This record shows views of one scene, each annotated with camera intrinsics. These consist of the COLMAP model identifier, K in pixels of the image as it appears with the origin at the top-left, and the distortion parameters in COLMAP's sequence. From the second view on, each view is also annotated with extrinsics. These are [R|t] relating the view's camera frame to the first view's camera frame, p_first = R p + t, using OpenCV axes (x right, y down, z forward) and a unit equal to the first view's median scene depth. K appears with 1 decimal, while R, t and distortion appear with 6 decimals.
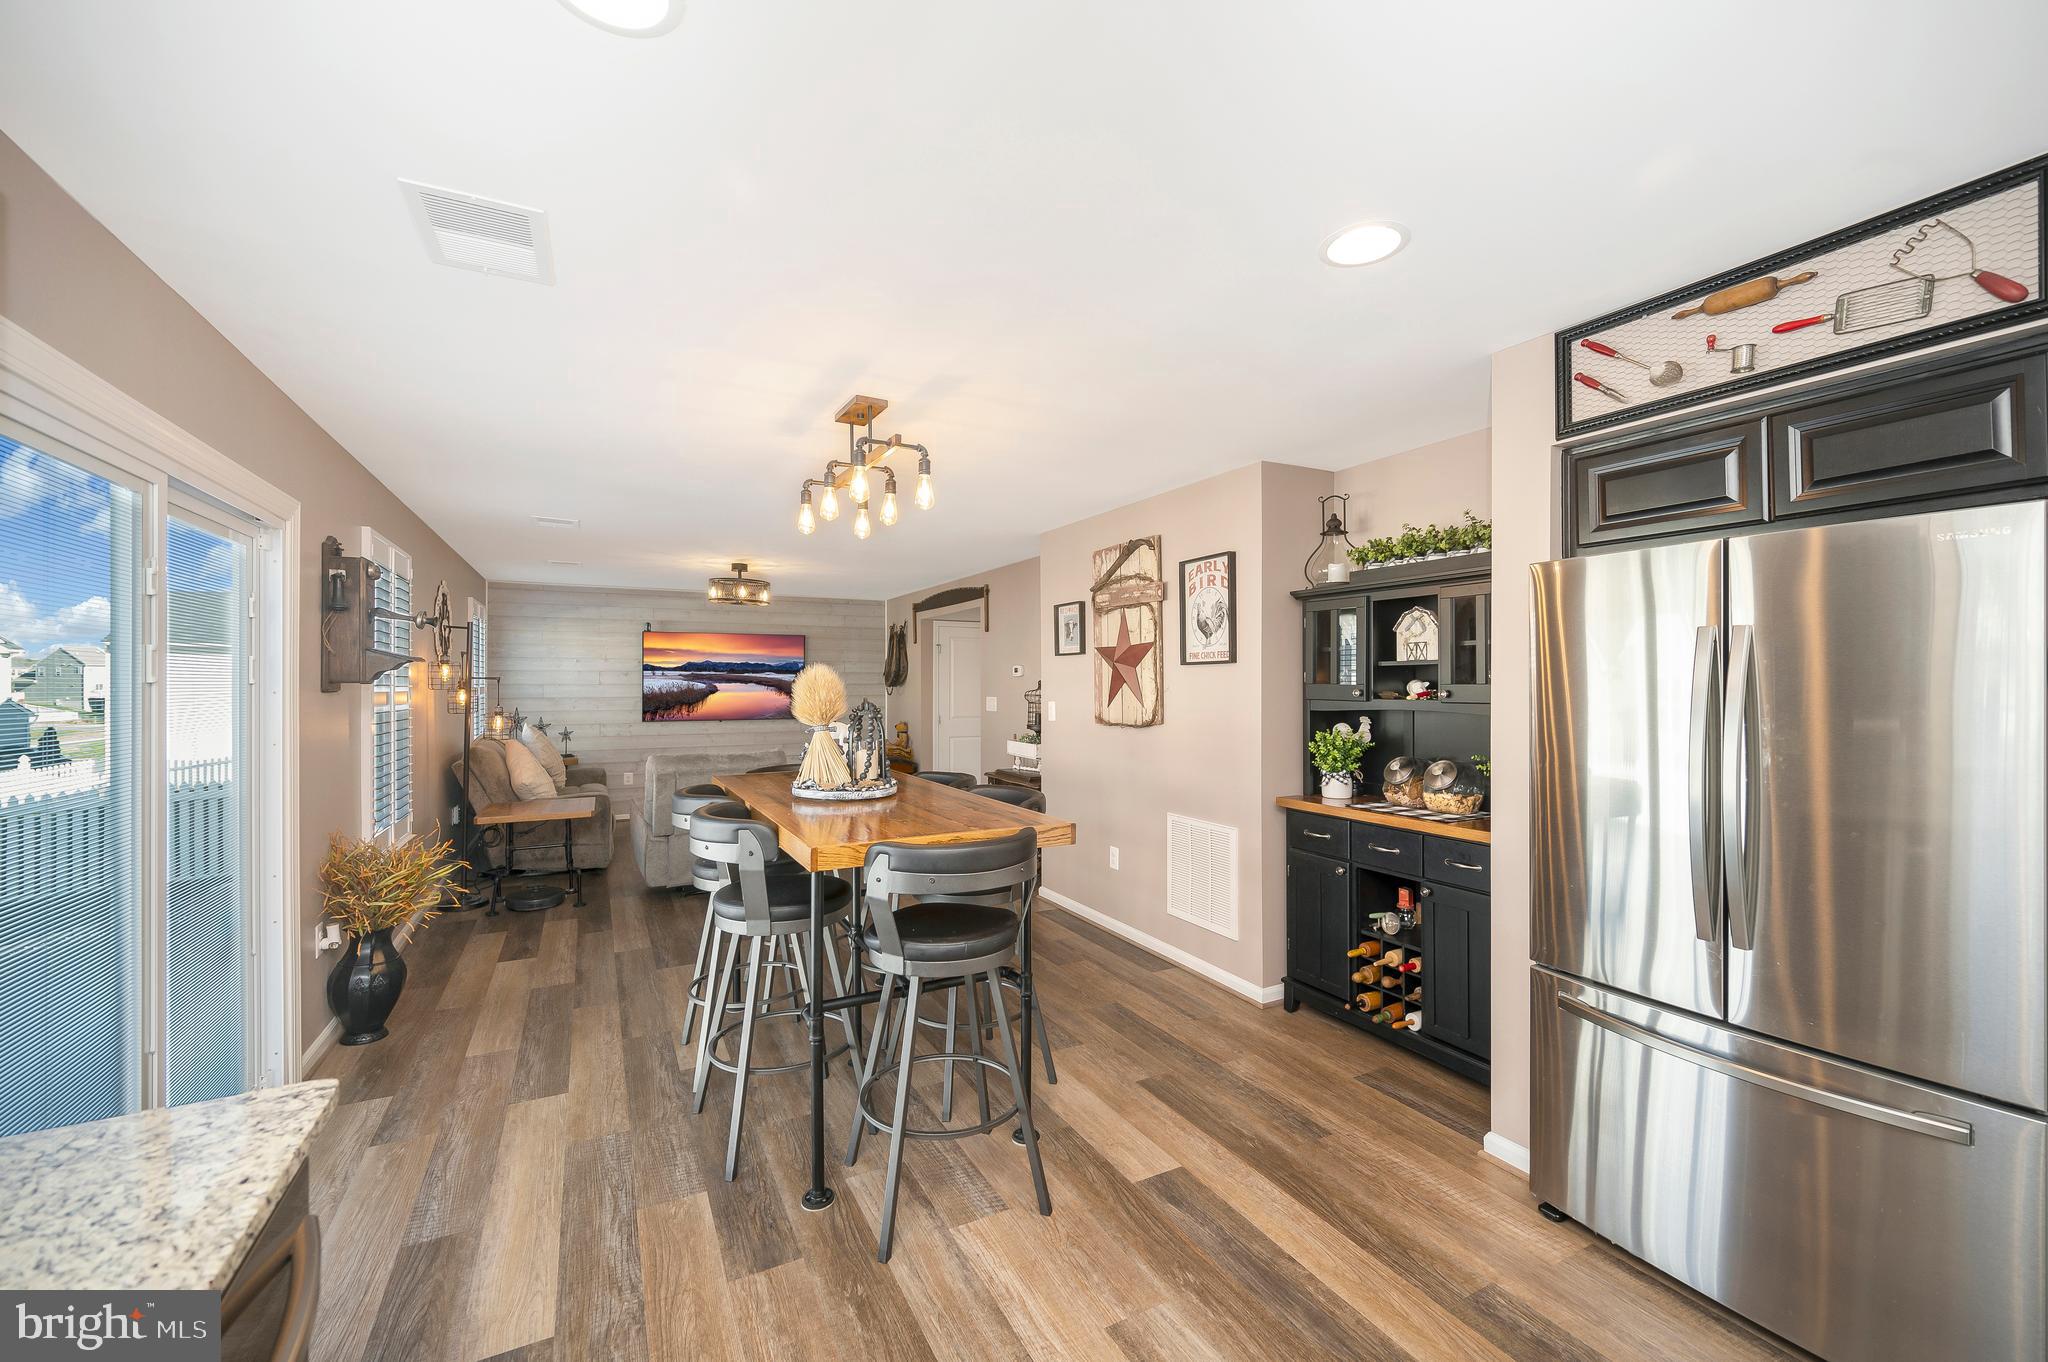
lens RADIAL K [[799.4, 0, 1024.0], [0, 799.4, 681.0], [0, 0, 1]] dist [0.000658, 0.000192]
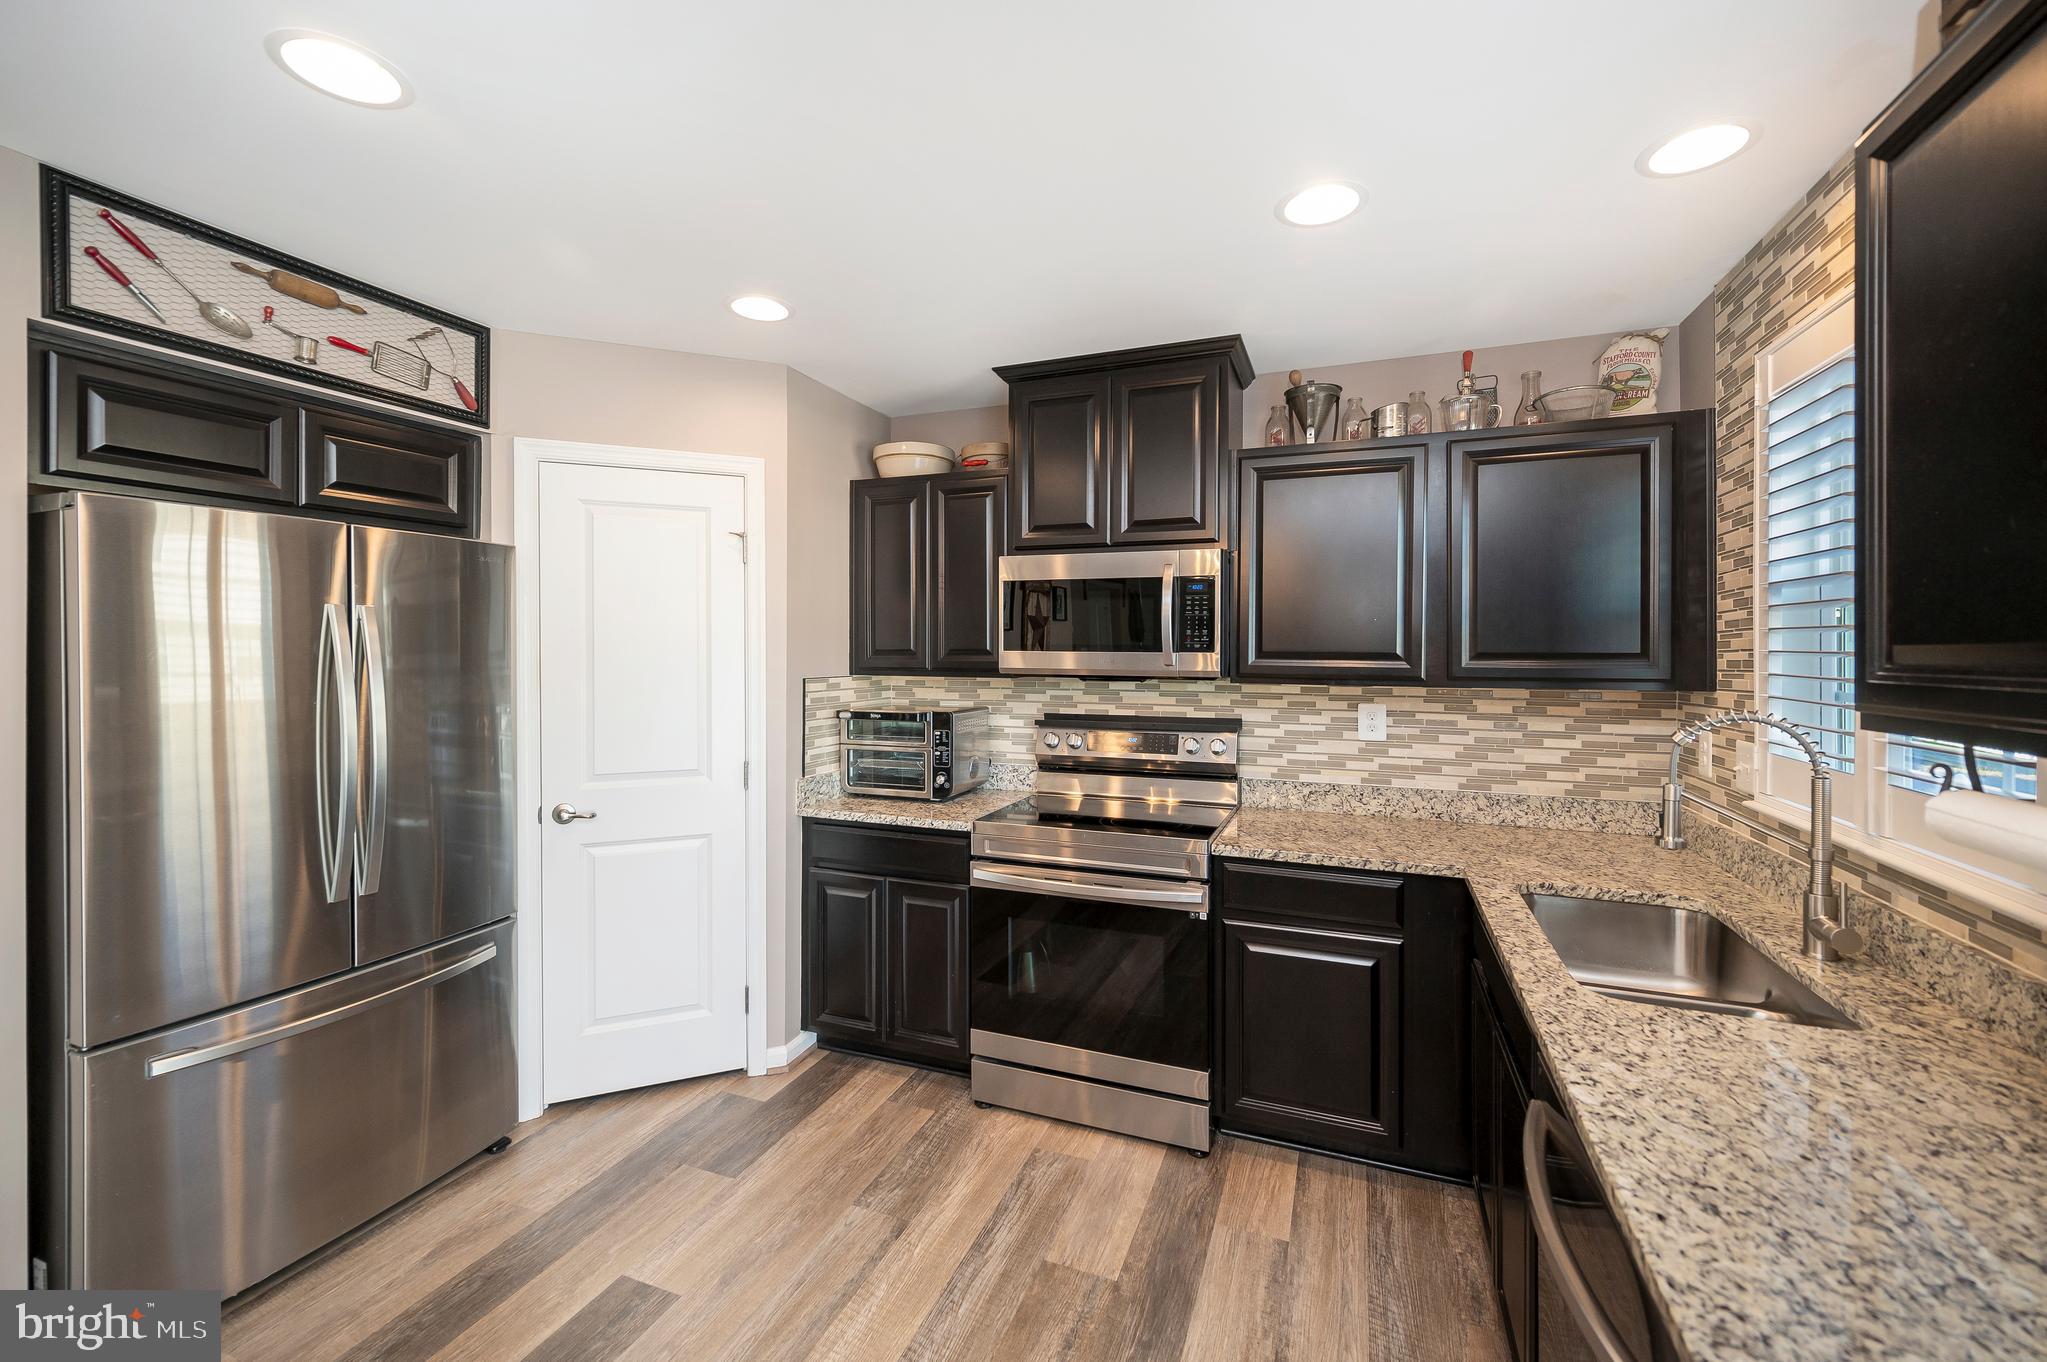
lens RADIAL K [[849.1, 0, 1025.1], [0, 849.1, 644.8], [0, 0, 1]] dist [0.000704, 0.000703]
pose [[-0.641530, 0.004354, 0.767086, -0.329699], [-0.003454, 0.999957, -0.008565, -0.004556], [-0.767090, -0.008144, -0.641487, 0.573297]]
